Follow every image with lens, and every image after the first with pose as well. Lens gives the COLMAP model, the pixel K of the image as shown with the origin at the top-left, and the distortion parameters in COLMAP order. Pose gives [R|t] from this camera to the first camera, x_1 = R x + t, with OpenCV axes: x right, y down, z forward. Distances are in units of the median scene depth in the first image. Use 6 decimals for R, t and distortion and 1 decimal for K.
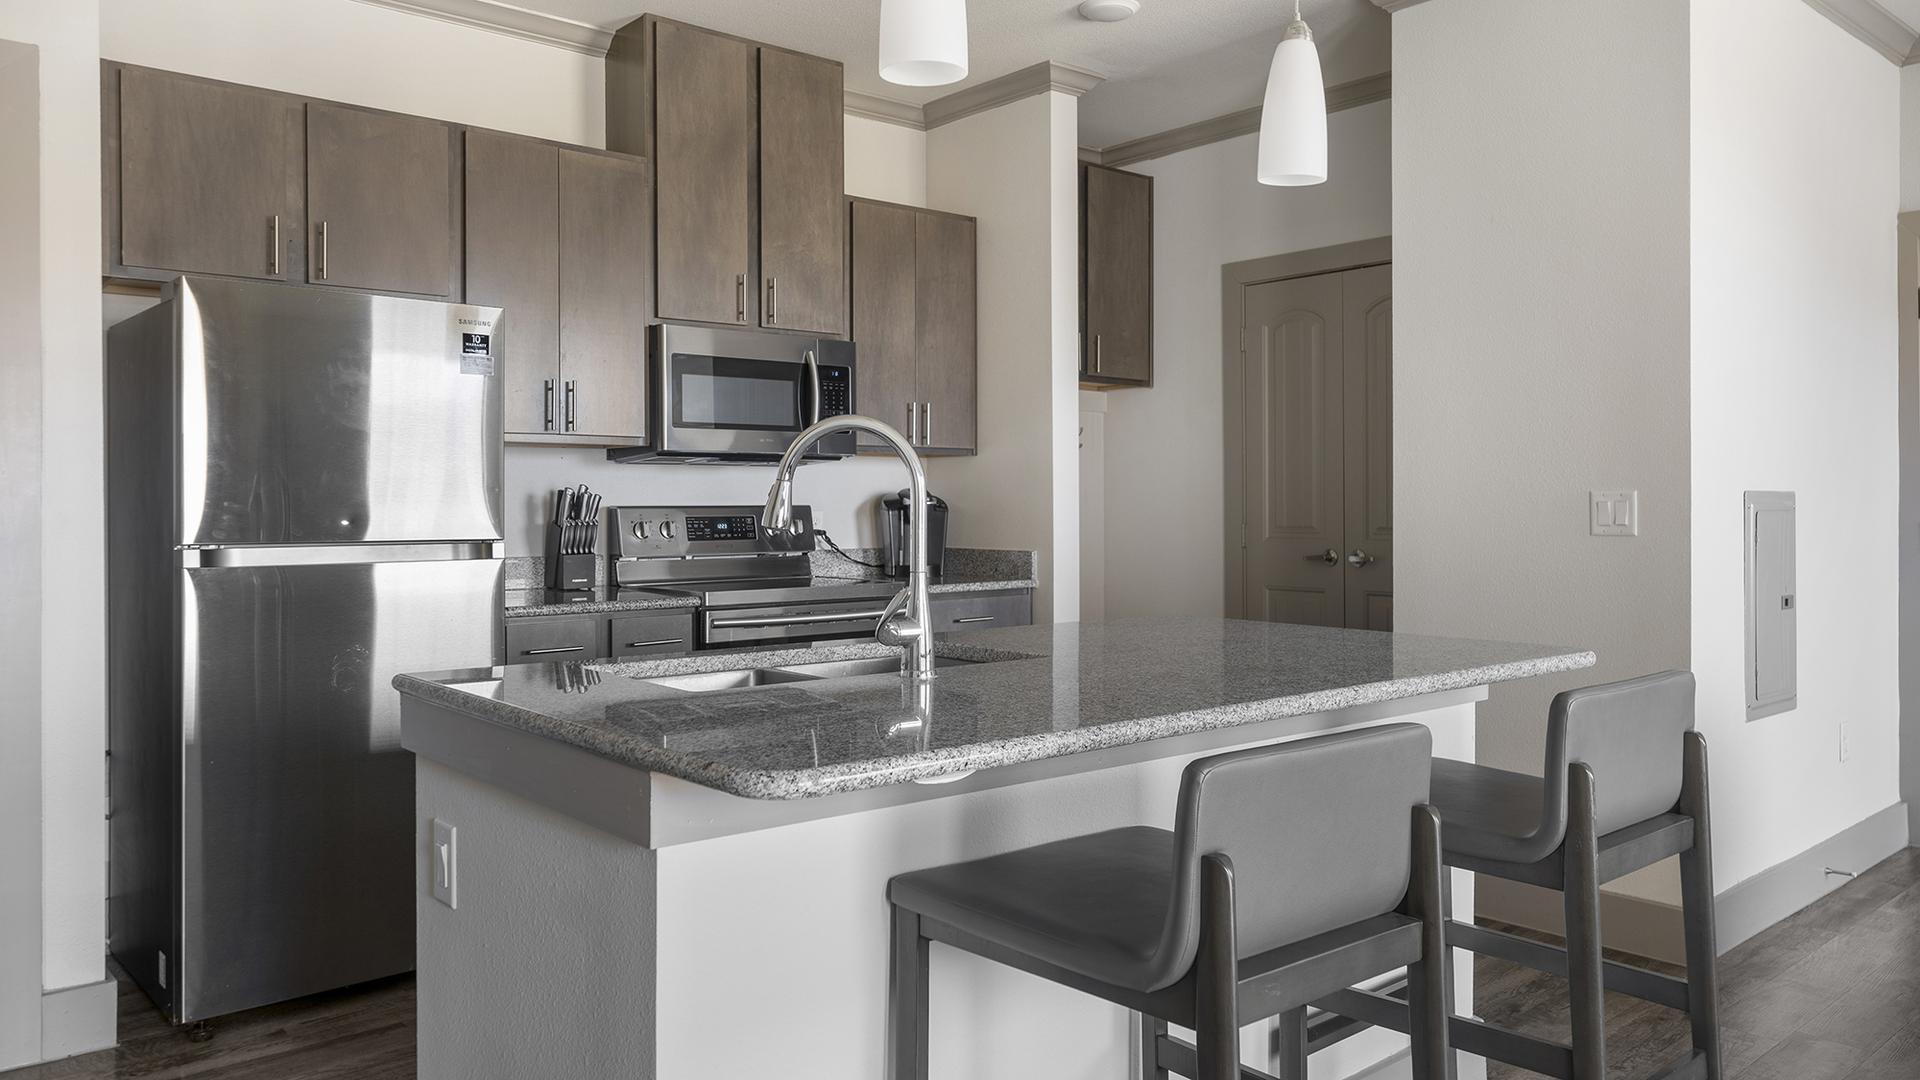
lens RADIAL K [[1341.9, 0, 967.2], [0, 1341.9, 510.5], [0, 0, 1]] dist [-0.008341, -0.002243]
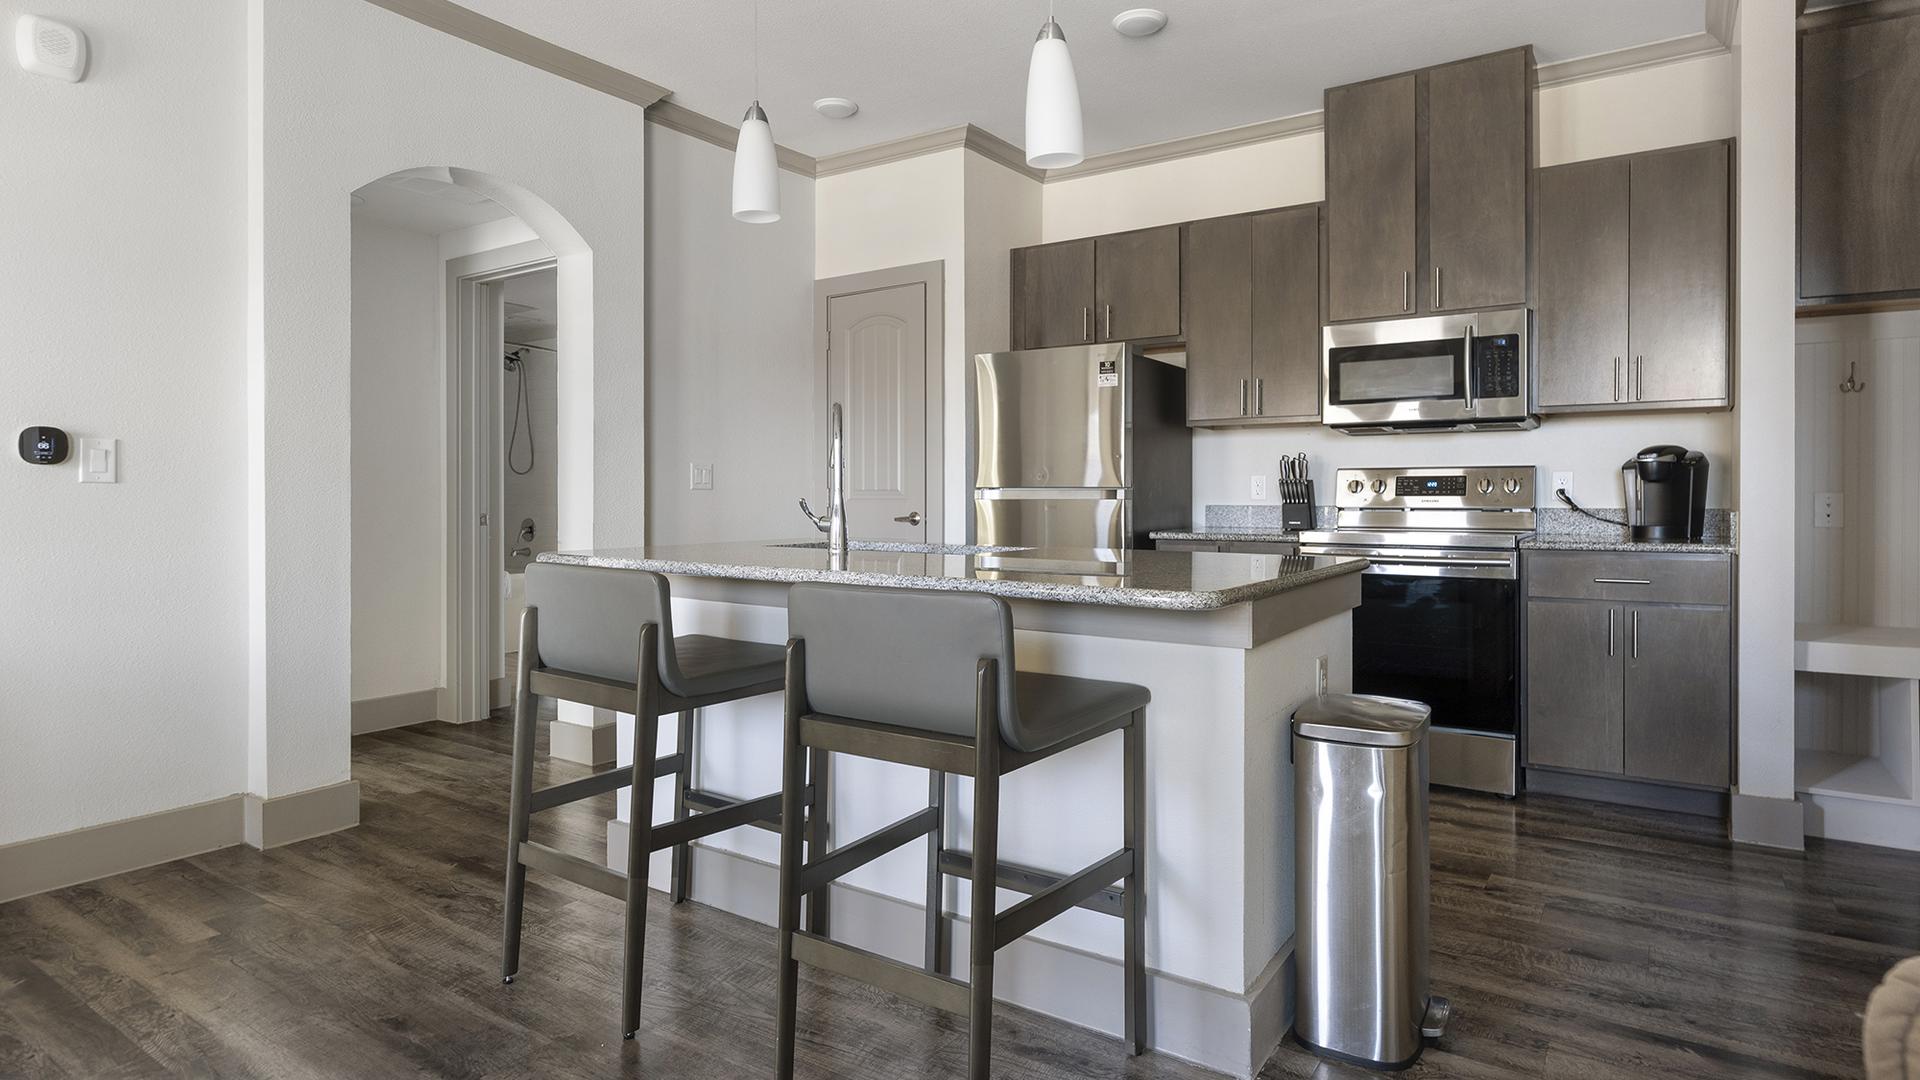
lens RADIAL K [[1030.4, 0, 975.3], [0, 1030.4, 499.4], [0, 0, 1]] dist [-0.002253, -0.002775]
pose [[0.267287, 0.006978, -0.963592, 0.589172], [-0.006287, 0.999965, 0.005497, 0.022687], [0.963596, 0.004588, 0.267321, 0.373549]]
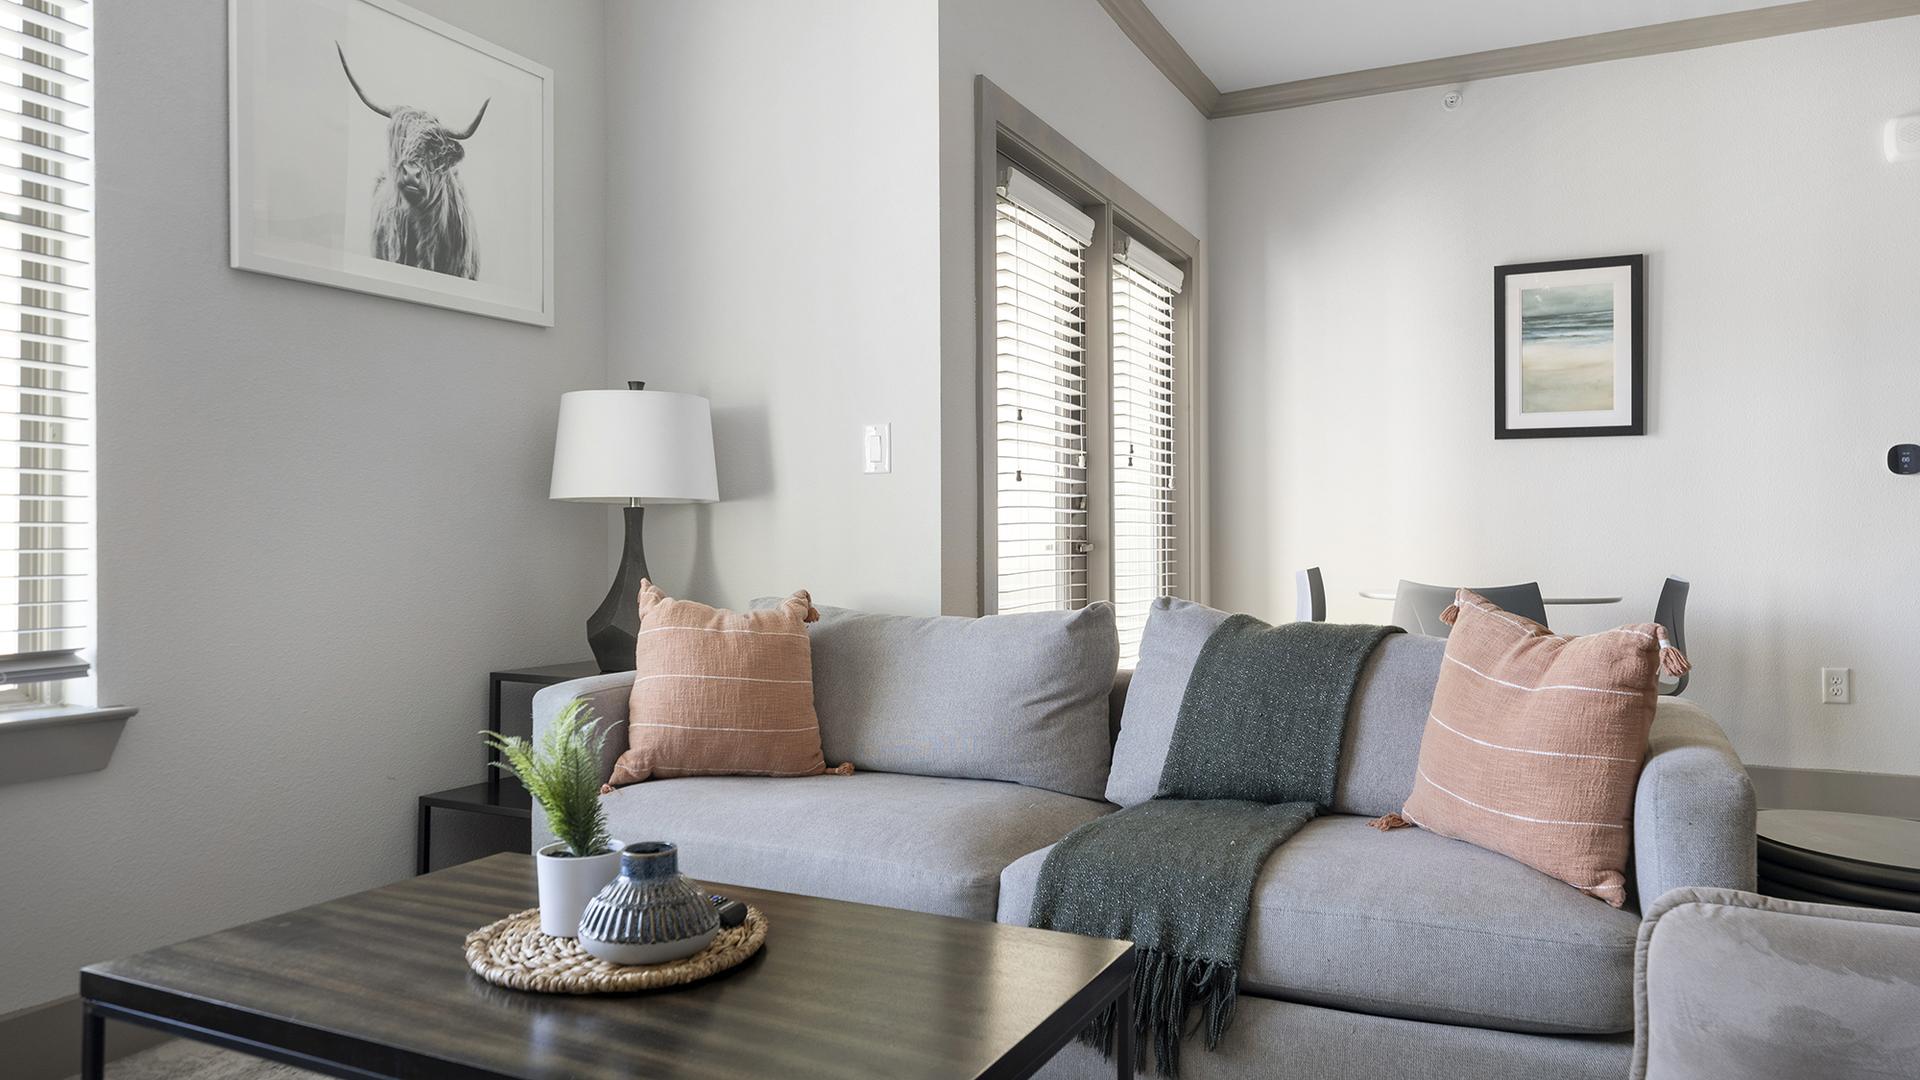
lens RADIAL K [[1280.0, 0, 960.0], [0, 1280.0, 540.0], [0, 0, 1]] dist [-0.009697, -0.002880]
pose [[-0.916384, 0.008609, -0.400208, 0.859773], [0.006070, 0.999953, 0.007610, 0.044773], [0.400255, 0.004544, -0.916393, 0.576457]]
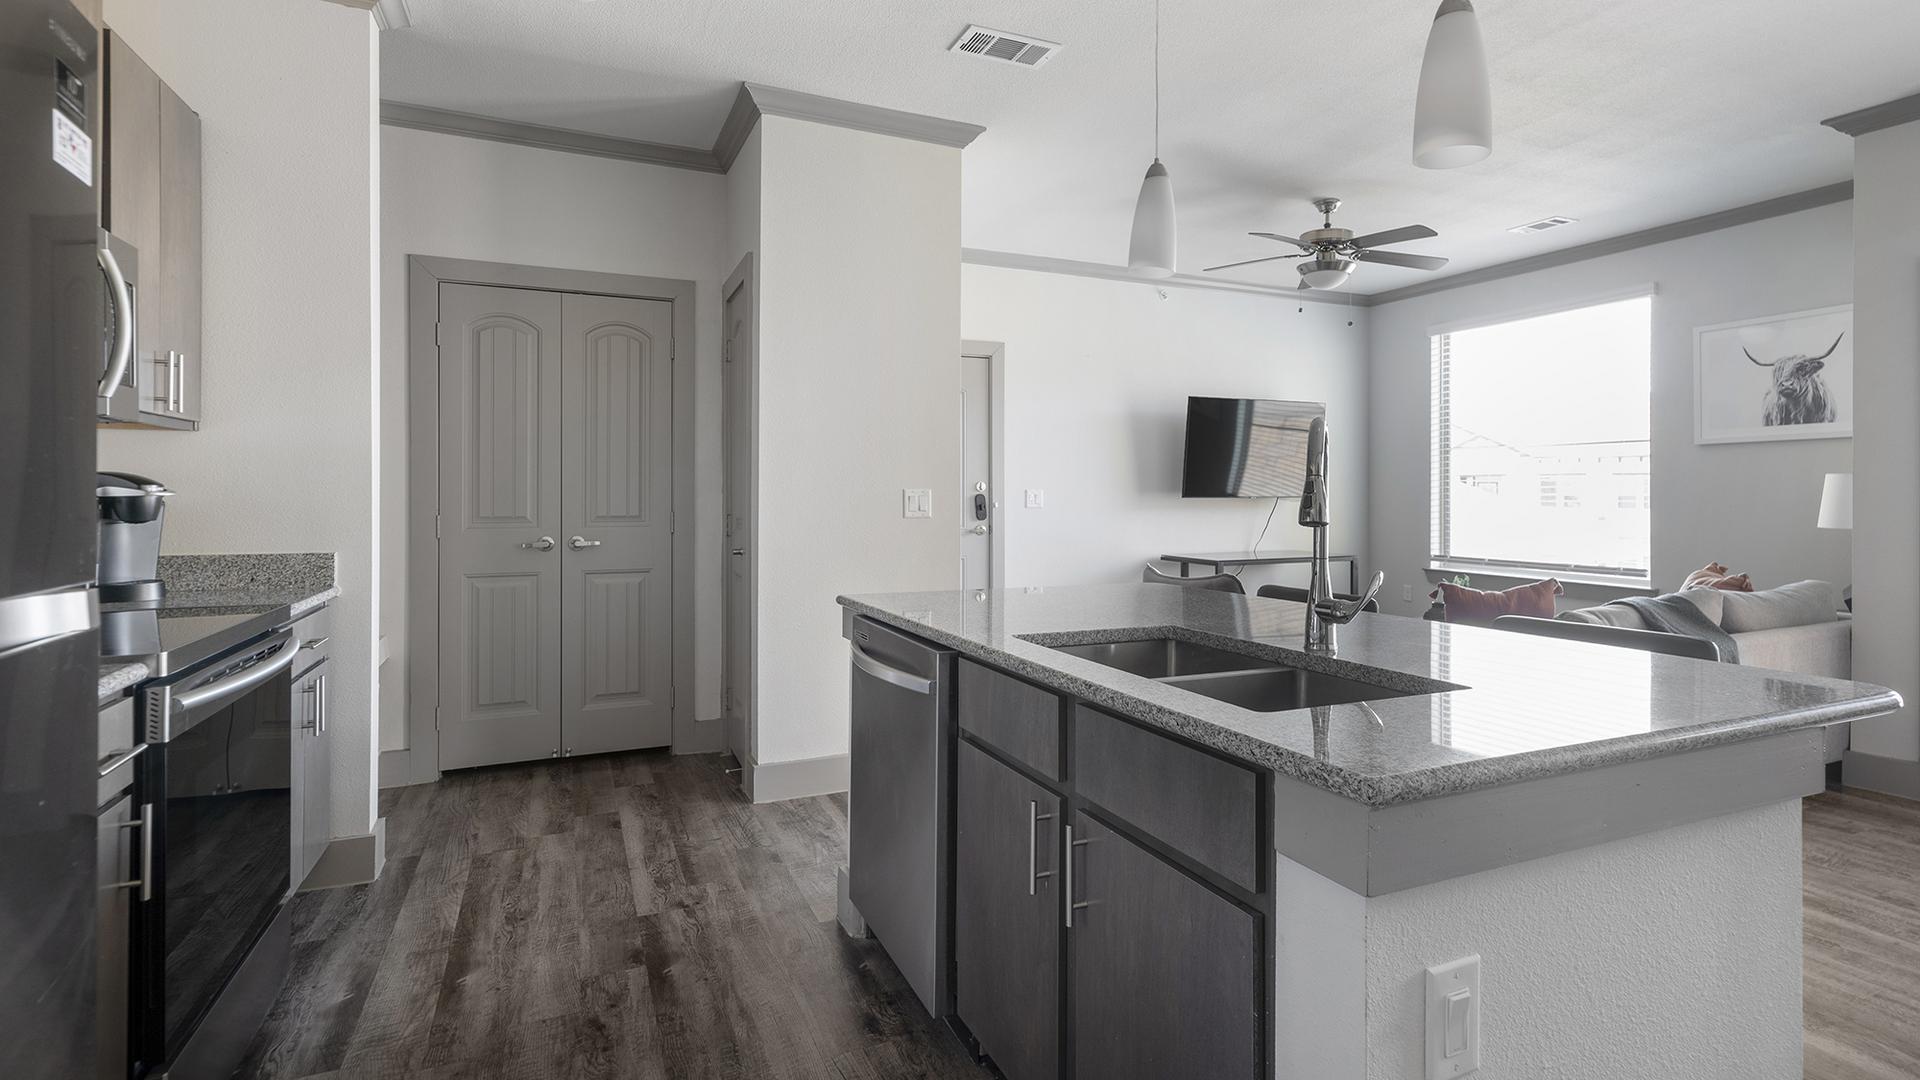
lens RADIAL K [[914.0, 0, 968.6], [0, 914.0, 492.5], [0, 0, 1]] dist [0.005761, -0.000117]
pose [[0.285272, 0.005493, 0.958431, -0.404330], [0.000652, 0.999982, -0.005925, -0.003406], [-0.958446, 0.002315, 0.285263, 0.489826]]
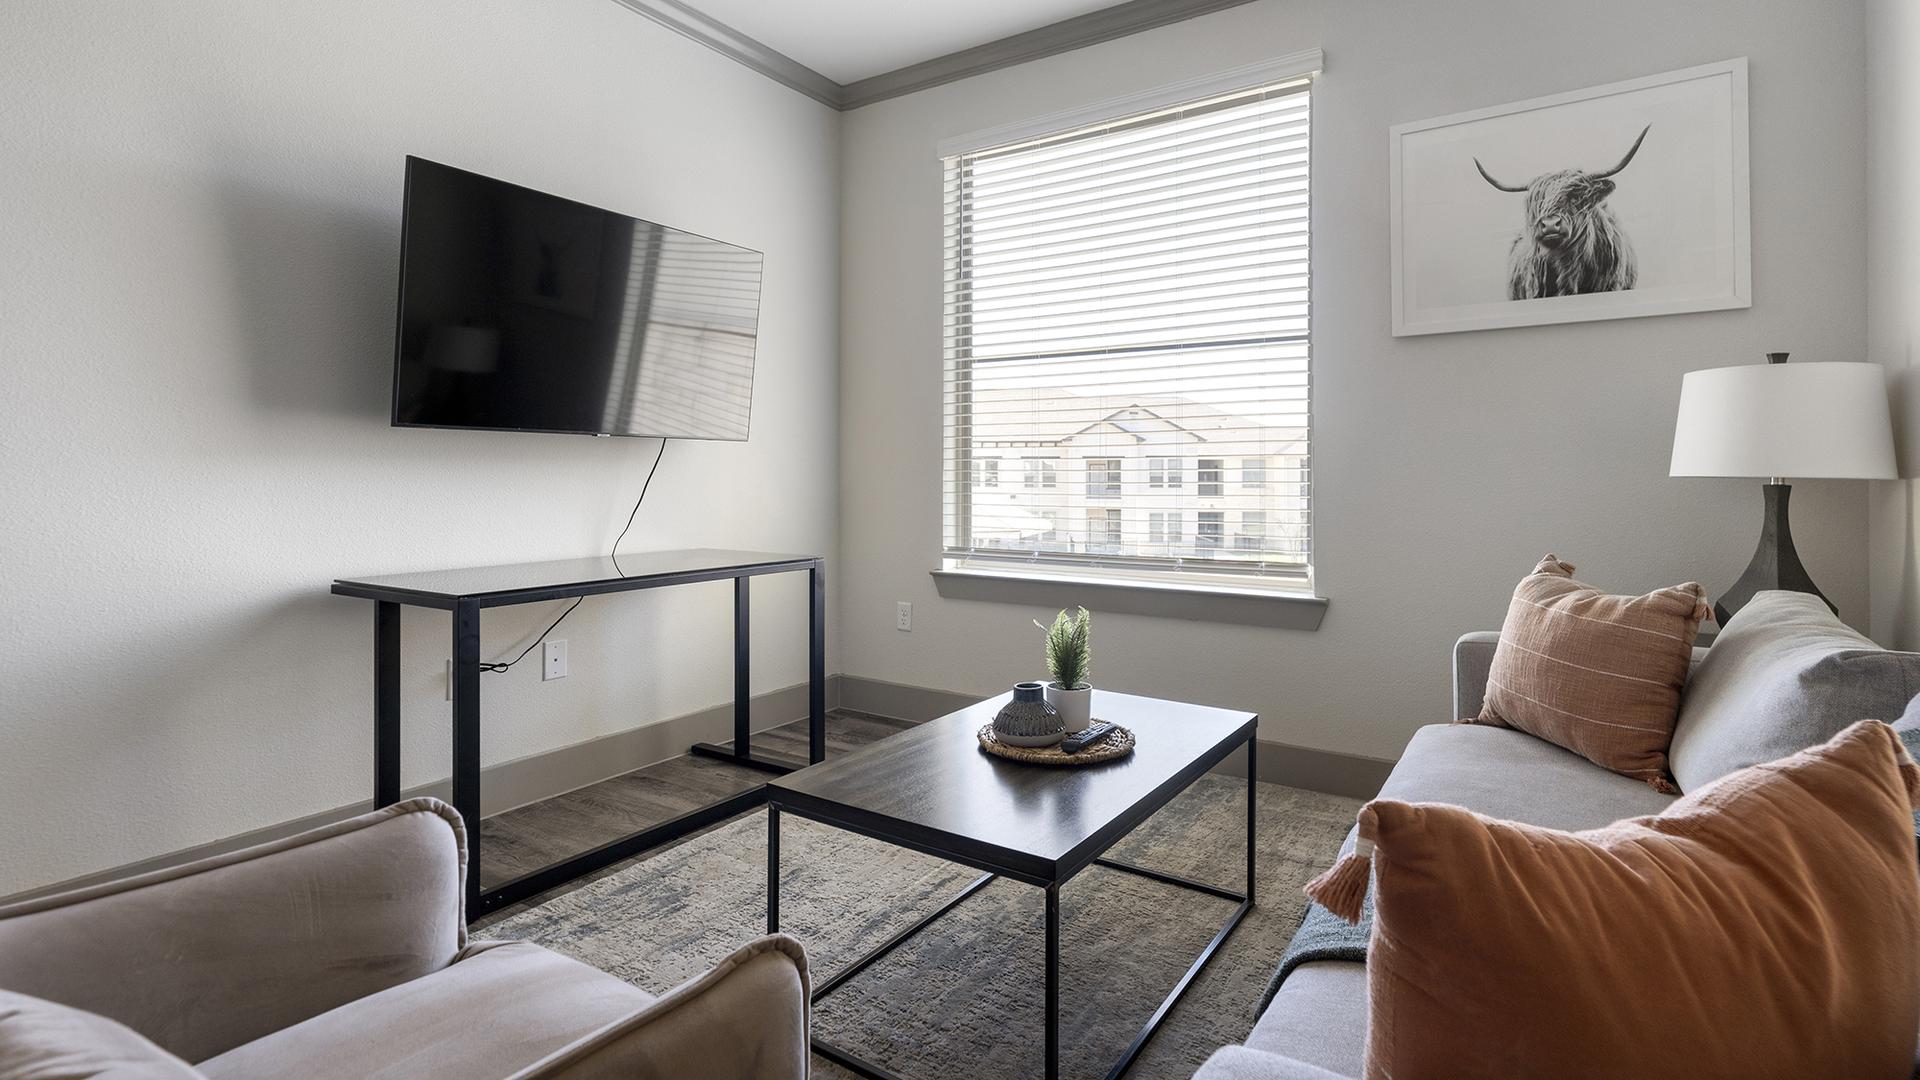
lens RADIAL K [[917.4, 0, 973.6], [0, 917.4, 463.7], [0, 0, 1]] dist [0.002667, -0.000004]
pose [[-0.281772, 0.018879, 0.959296, 0.408362], [0.002793, 0.999818, -0.018857, 0.028348], [-0.959477, -0.002634, -0.281774, 0.405550]]
